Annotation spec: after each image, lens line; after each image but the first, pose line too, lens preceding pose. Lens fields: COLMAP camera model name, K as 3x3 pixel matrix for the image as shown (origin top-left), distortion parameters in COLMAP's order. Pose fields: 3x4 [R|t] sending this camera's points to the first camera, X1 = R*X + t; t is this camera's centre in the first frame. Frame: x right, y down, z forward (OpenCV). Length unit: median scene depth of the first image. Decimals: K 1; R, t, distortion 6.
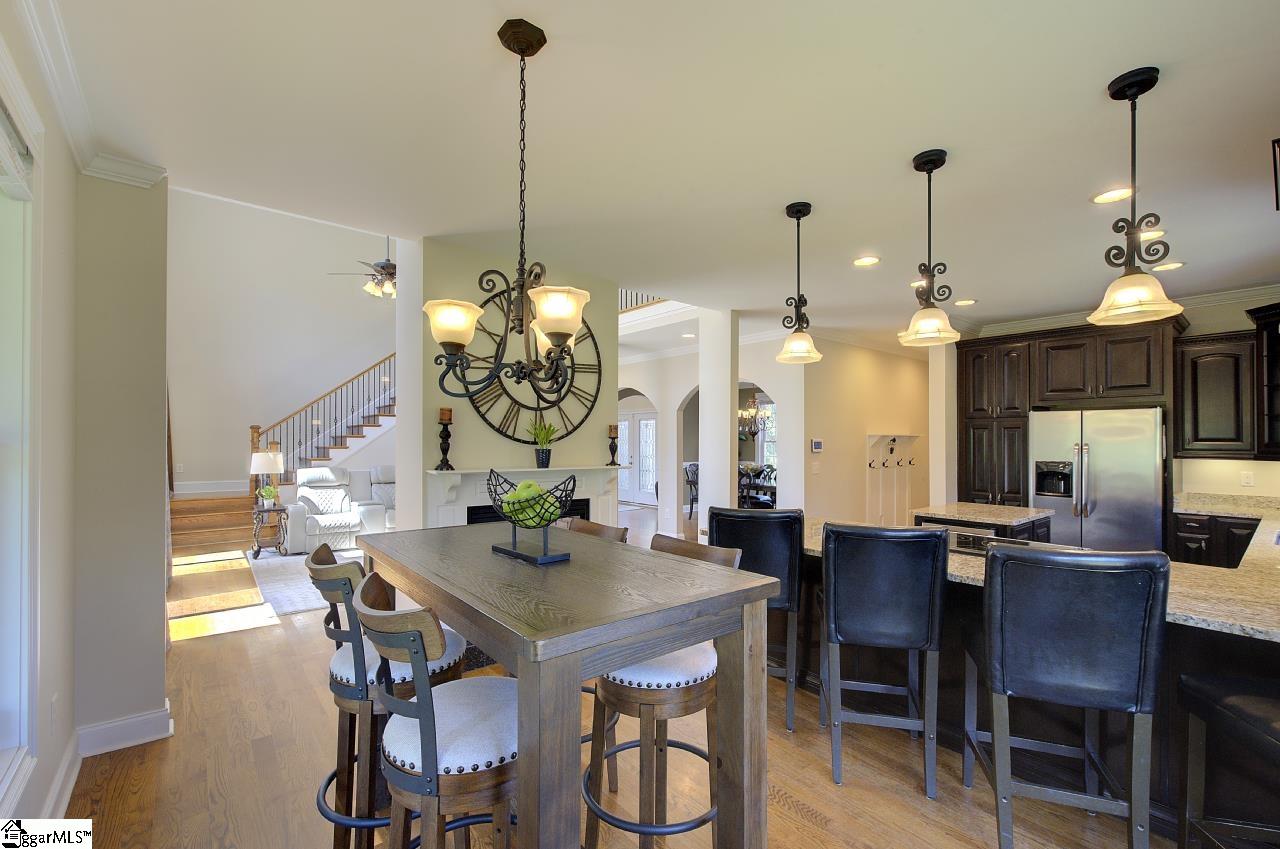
lens RADIAL K [[551.3, 0, 648.3], [0, 551.3, 433.5], [0, 0, 1]] dist [0.004135, 0.000836]
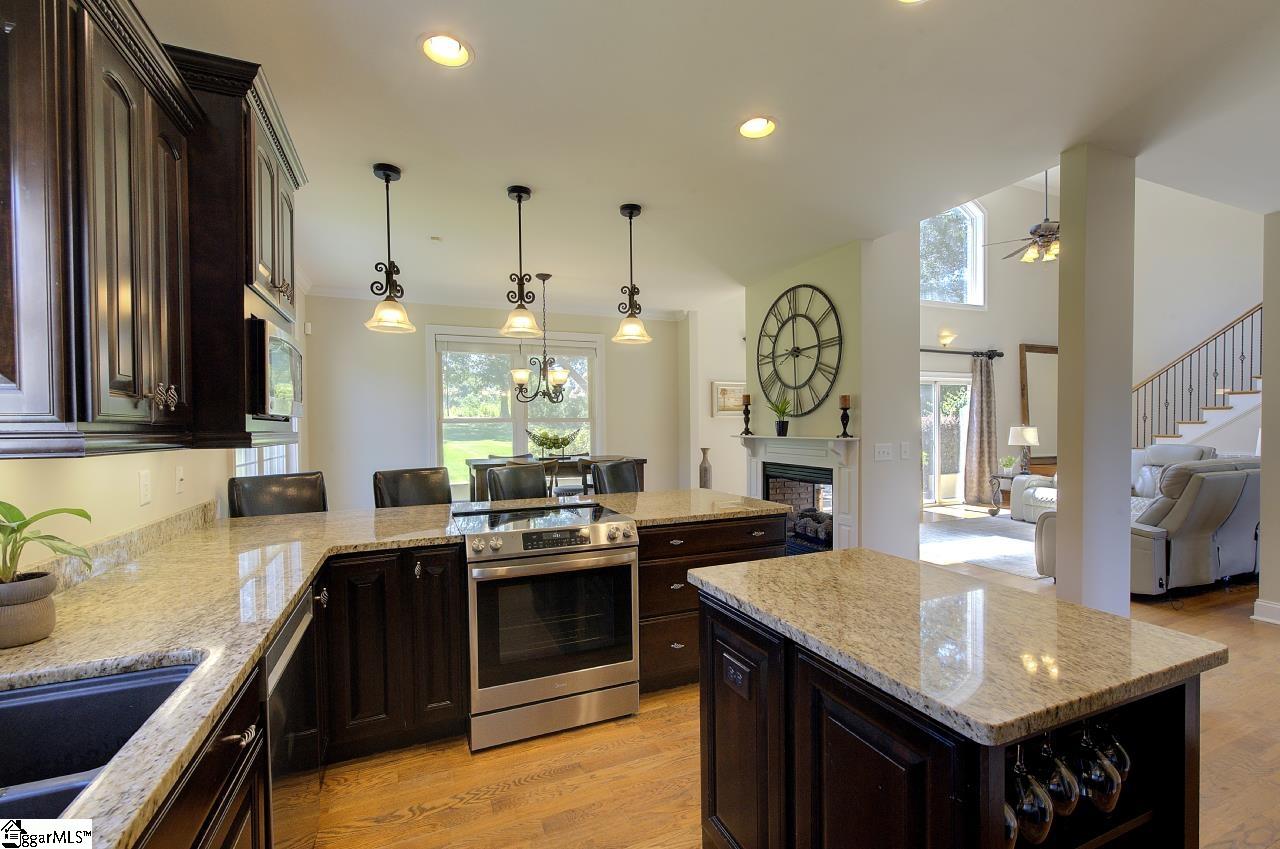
lens RADIAL K [[551.3, 0, 640.8], [0, 551.3, 431.6], [0, 0, 1]] dist [0.004135, 0.000836]
pose [[-0.301617, 0.012300, -0.953350, 1.061828], [0.022320, 0.999734, 0.005837, 0.037214], [0.953168, -0.019519, -0.301811, 1.050095]]
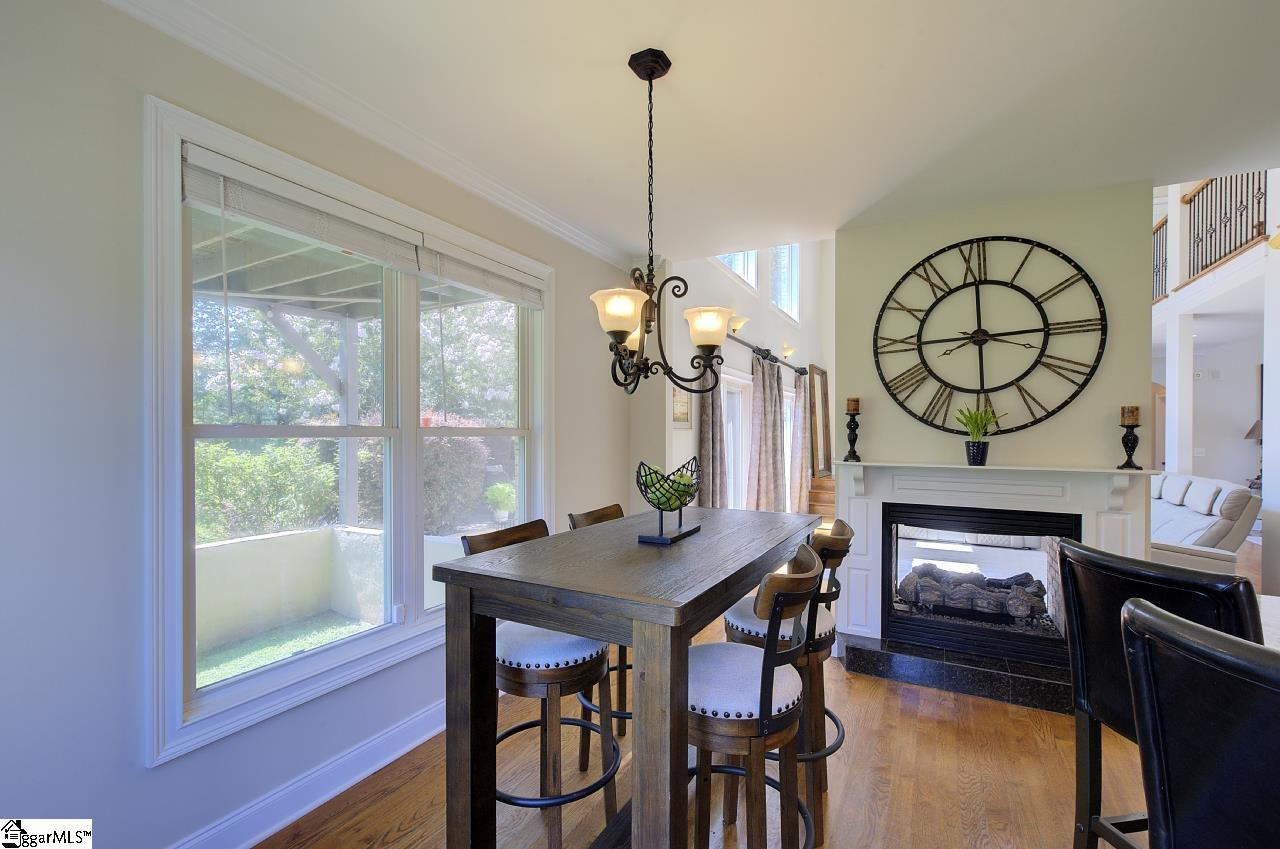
lens RADIAL K [[551.3, 0, 638.8], [0, 551.3, 434.7], [0, 0, 1]] dist [0.004135, 0.000836]
pose [[0.386308, 0.003794, -0.922362, 0.345322], [0.013426, 0.999862, 0.009736, 0.003680], [0.922272, -0.016145, 0.386204, 0.239796]]
